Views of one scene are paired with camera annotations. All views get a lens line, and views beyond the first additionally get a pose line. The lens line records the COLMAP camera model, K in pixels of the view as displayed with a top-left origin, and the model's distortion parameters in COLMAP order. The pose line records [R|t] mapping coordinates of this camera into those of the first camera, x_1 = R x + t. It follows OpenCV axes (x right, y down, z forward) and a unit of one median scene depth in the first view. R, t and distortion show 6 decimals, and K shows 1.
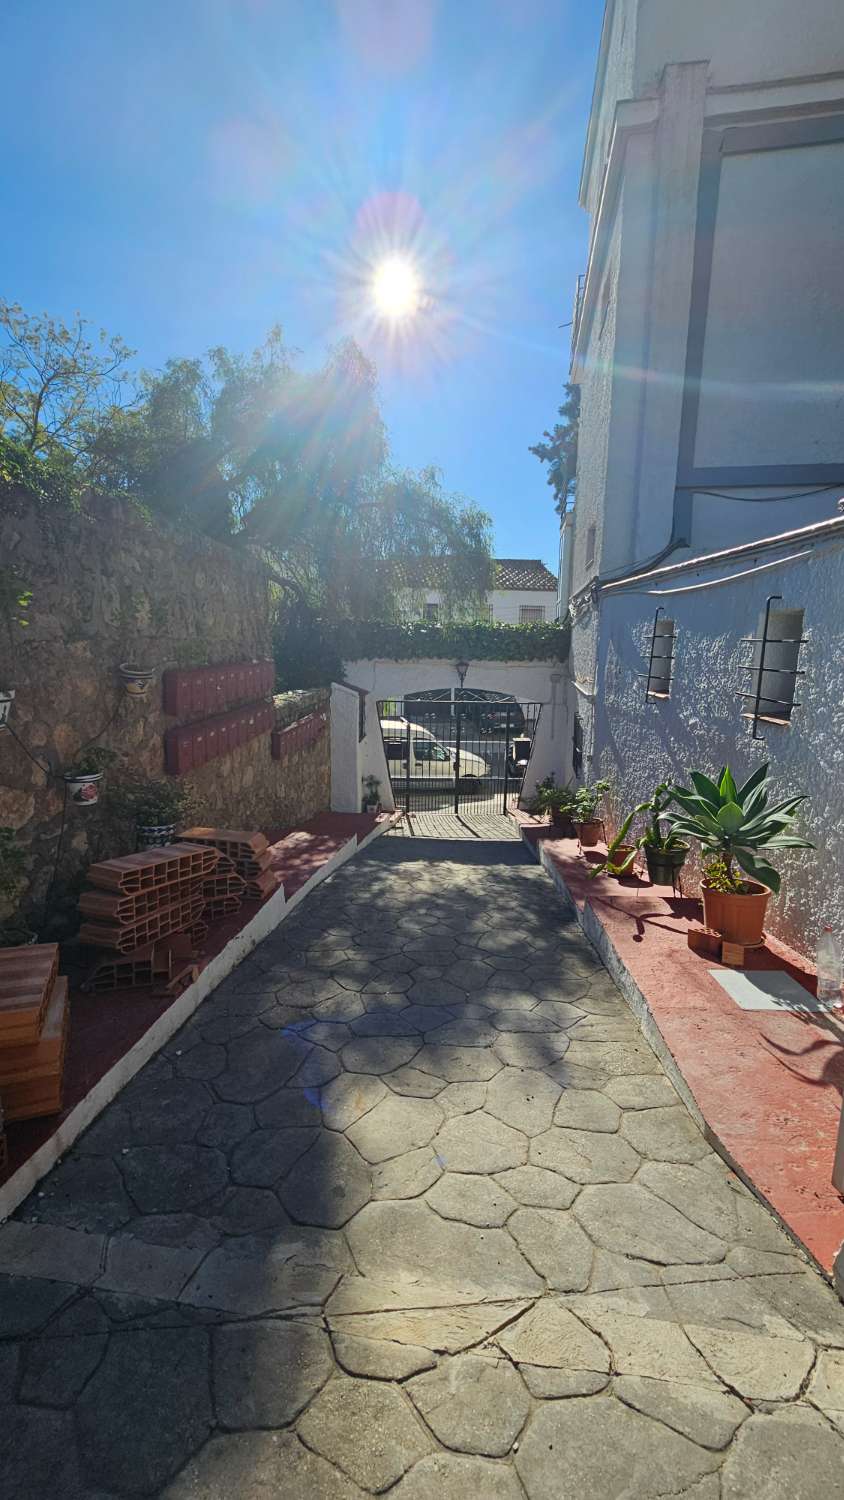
lens RADIAL K [[613.0, 0, 424.2], [0, 613.0, 745.0], [0, 0, 1]] dist [-0.000326, -0.000534]
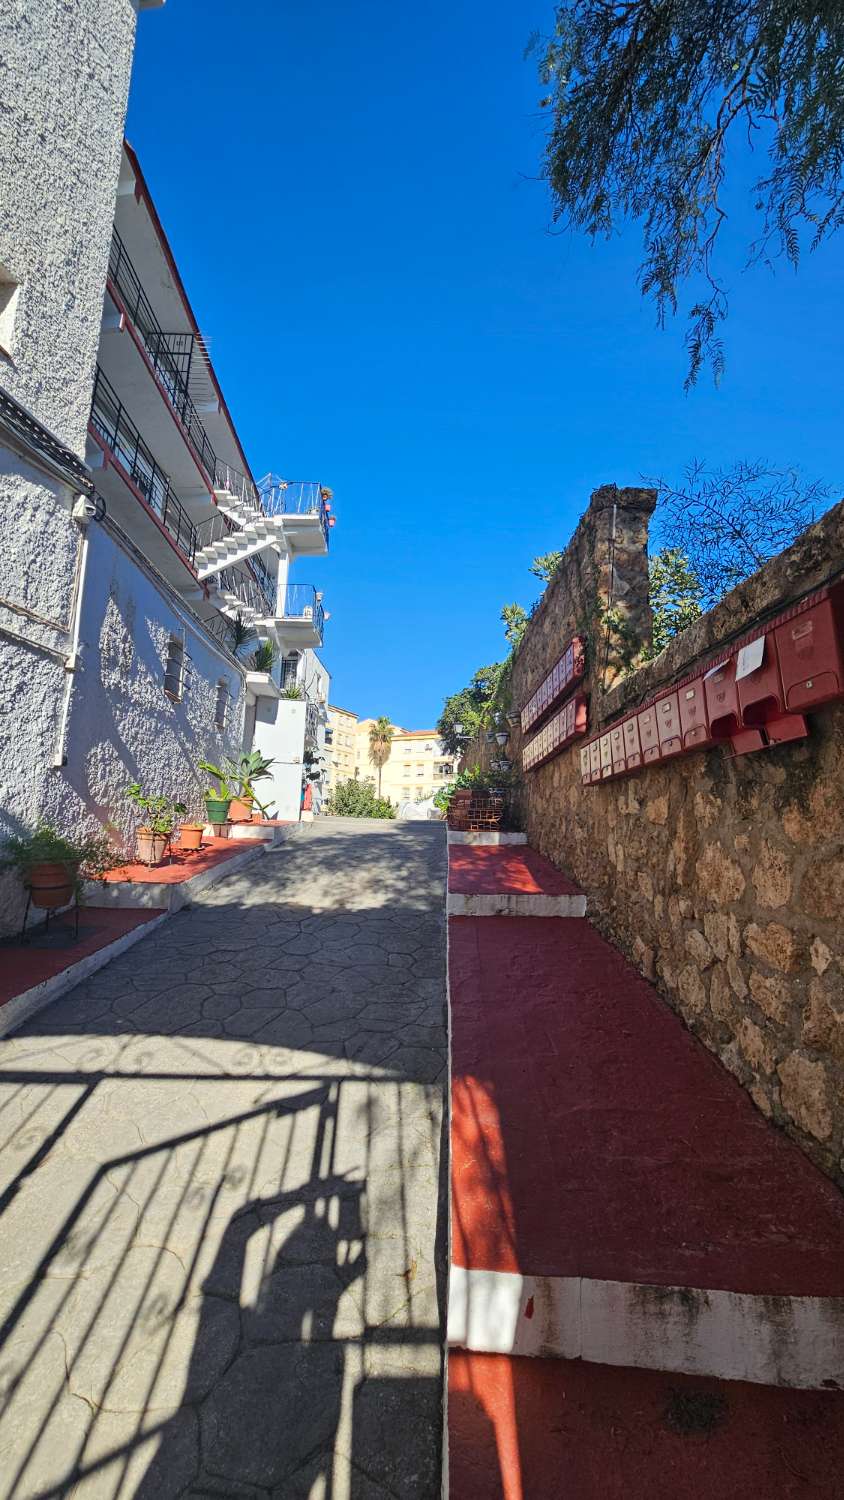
lens RADIAL K [[613.0, 0, 424.2], [0, 613.0, 745.0], [0, 0, 1]] dist [-0.000326, -0.000534]
pose [[-0.998845, -0.036215, -0.031585, -0.064549], [-0.036208, 0.999344, -0.000784, -0.004807], [0.031593, 0.000361, -0.999501, 1.946048]]
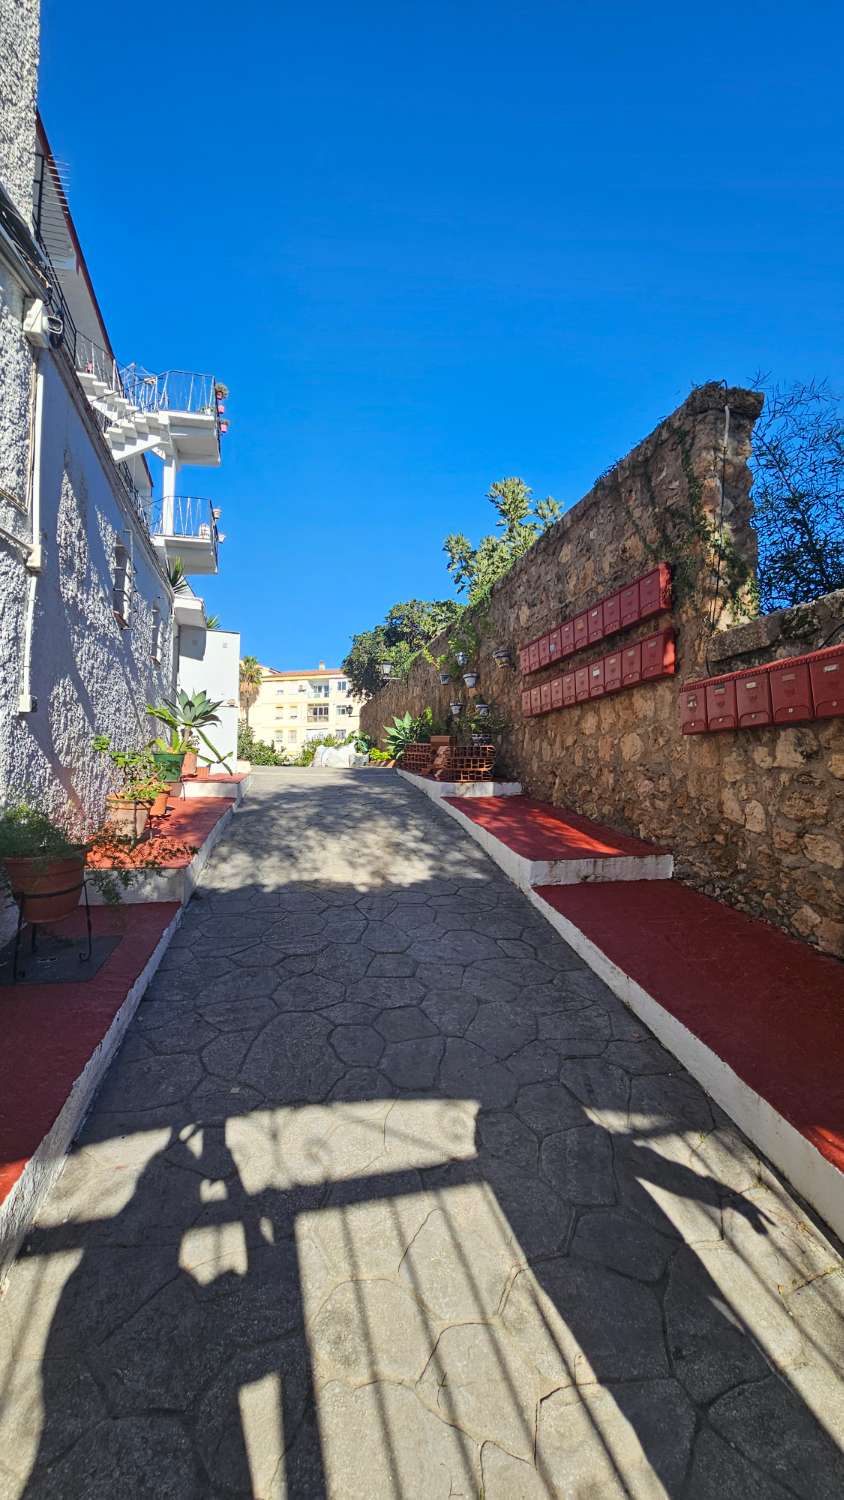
lens RADIAL K [[613.0, 0, 424.2], [0, 613.0, 745.0], [0, 0, 1]] dist [-0.000326, -0.000534]
pose [[-0.967016, -0.020433, -0.253895, 0.150642], [-0.043312, 0.995452, 0.084849, 0.004766], [0.251007, 0.093047, -0.963503, 1.774103]]
